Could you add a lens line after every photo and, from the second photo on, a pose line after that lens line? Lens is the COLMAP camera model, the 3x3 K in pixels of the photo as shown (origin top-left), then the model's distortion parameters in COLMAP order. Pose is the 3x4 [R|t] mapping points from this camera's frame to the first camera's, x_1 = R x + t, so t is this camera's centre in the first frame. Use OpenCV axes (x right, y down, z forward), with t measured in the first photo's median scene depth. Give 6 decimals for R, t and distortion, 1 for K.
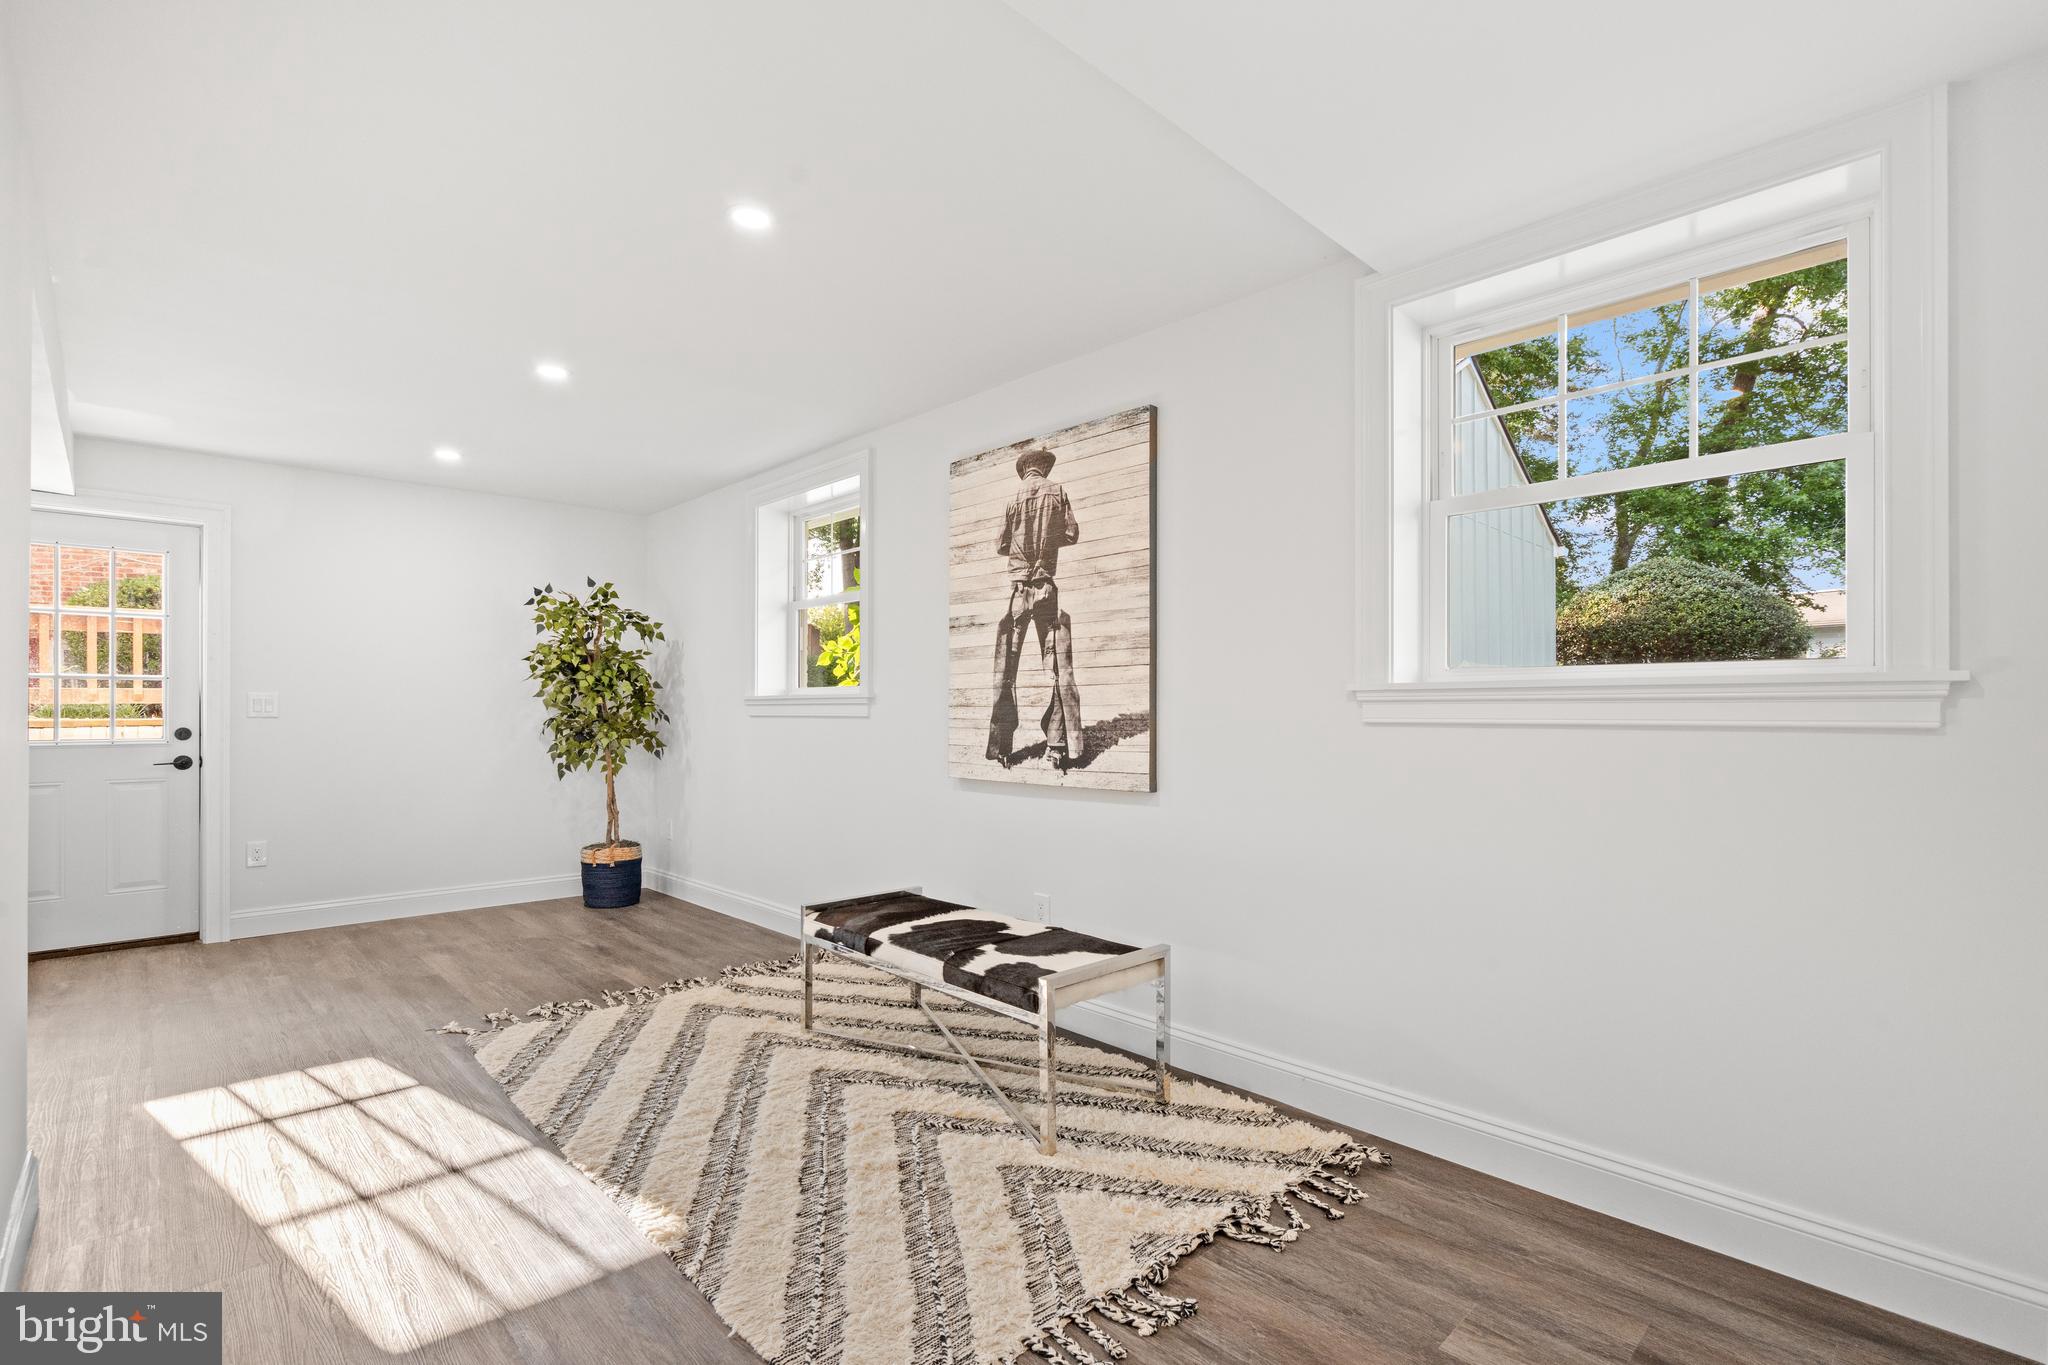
lens RADIAL K [[928.4, 0, 1007.1], [0, 928.4, 700.0], [0, 0, 1]] dist [-0.001319, 0.000935]
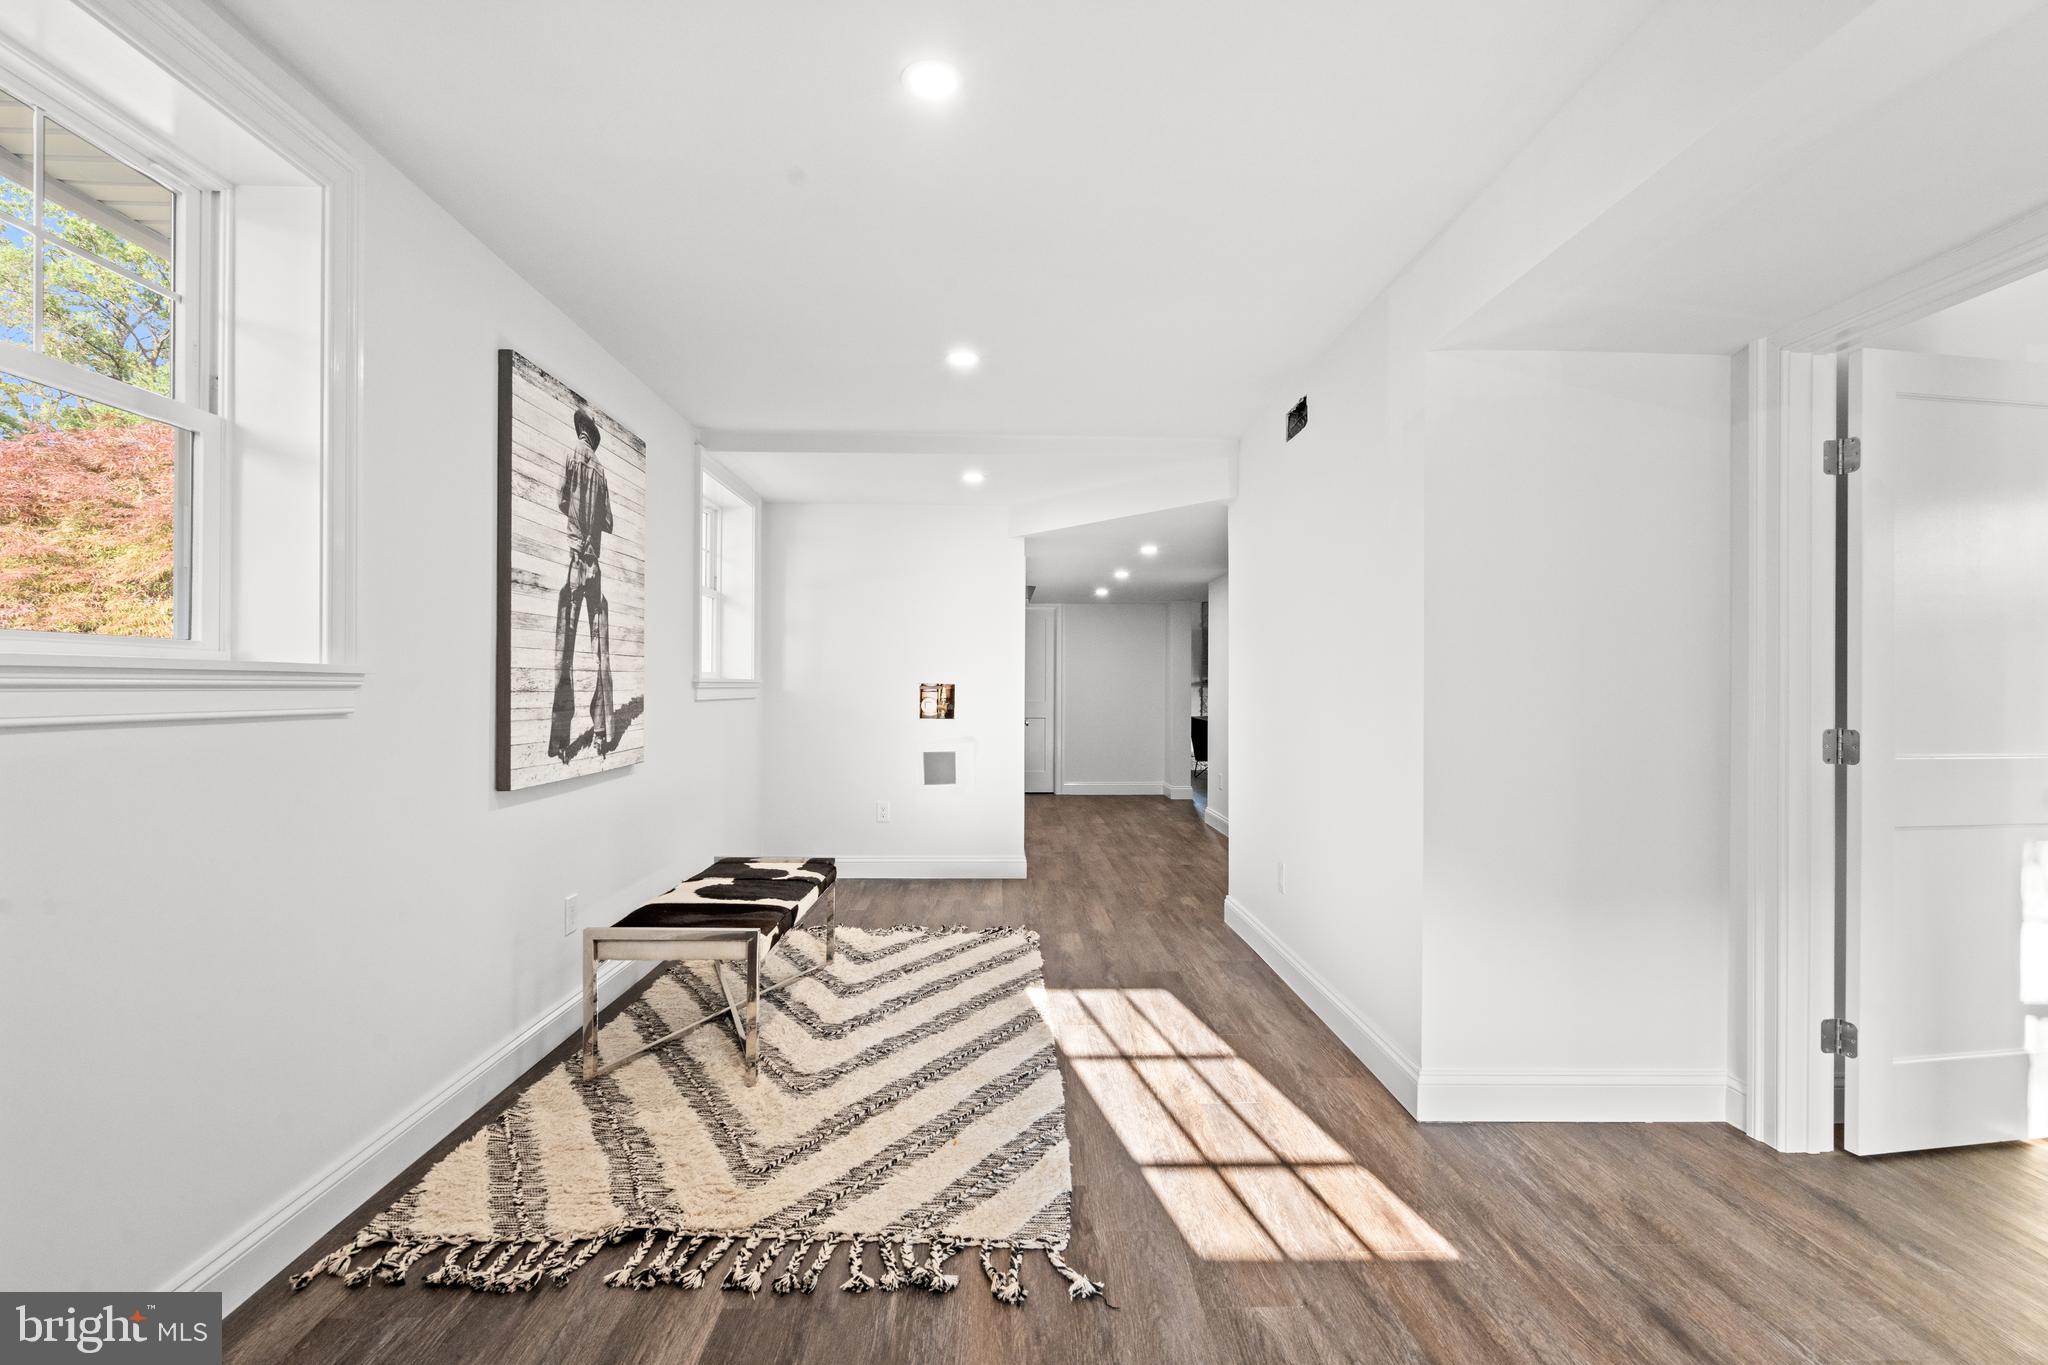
lens RADIAL K [[928.4, 0, 1020.0], [0, 928.4, 687.4], [0, 0, 1]] dist [-0.001319, 0.000935]
pose [[-0.743714, -0.002447, 0.668493, -0.932213], [-0.010408, 0.999914, -0.007919, 0.005825], [-0.668417, -0.012847, -0.743676, 1.429141]]
